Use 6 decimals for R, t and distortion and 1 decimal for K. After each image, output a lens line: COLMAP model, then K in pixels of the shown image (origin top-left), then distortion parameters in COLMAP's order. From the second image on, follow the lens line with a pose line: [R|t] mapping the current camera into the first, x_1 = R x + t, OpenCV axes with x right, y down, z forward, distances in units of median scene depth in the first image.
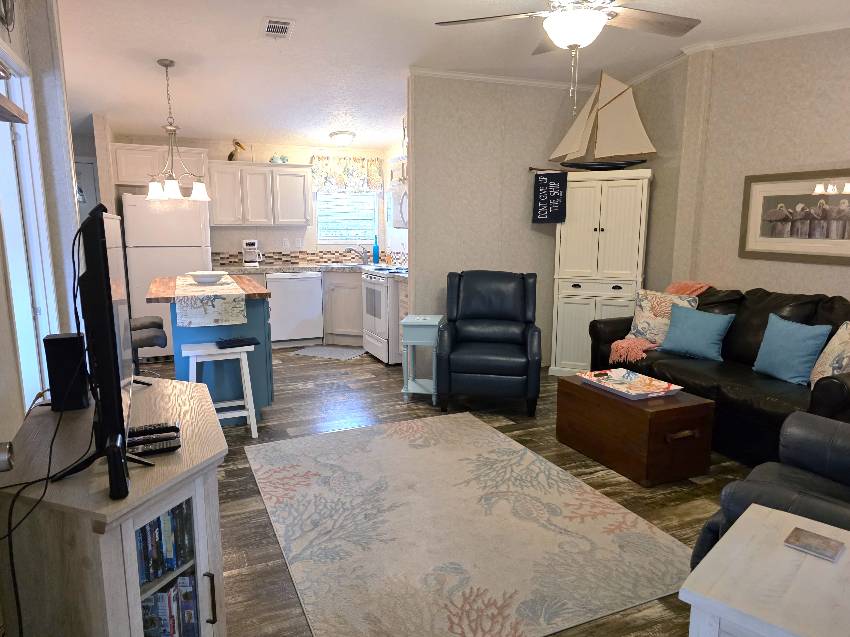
lens RADIAL K [[577.4, 0, 422.1], [0, 577.4, 322.2], [0, 0, 1]] dist [0.080361, -0.074050]
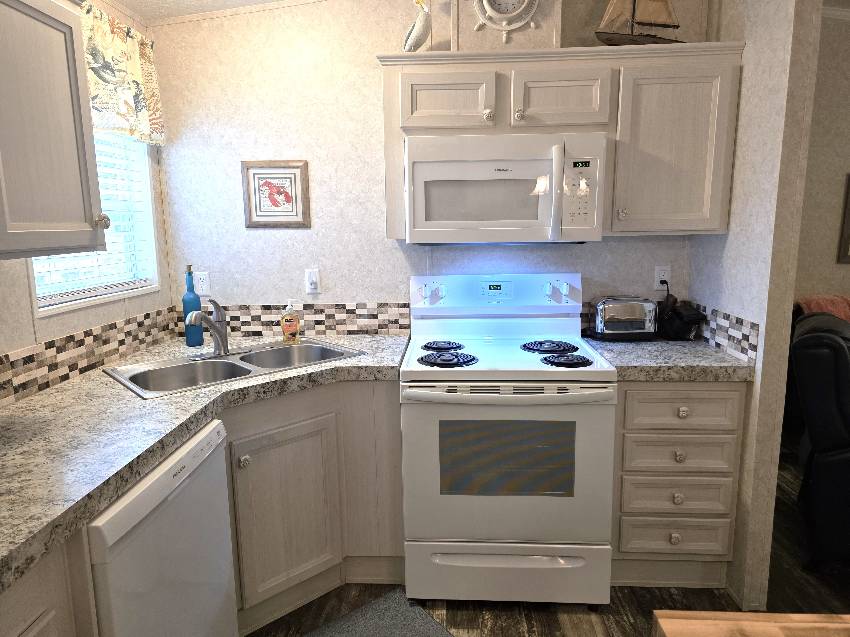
lens RADIAL K [[566.7, 0, 425.0], [0, 566.7, 318.5], [0, 0, 1]] dist [0.070738, -0.065369]
pose [[0.438688, -0.154624, 0.885237, -0.369380], [0.159460, 0.982847, 0.092651, -0.145785], [-0.884379, 0.100515, 0.455819, 0.813163]]
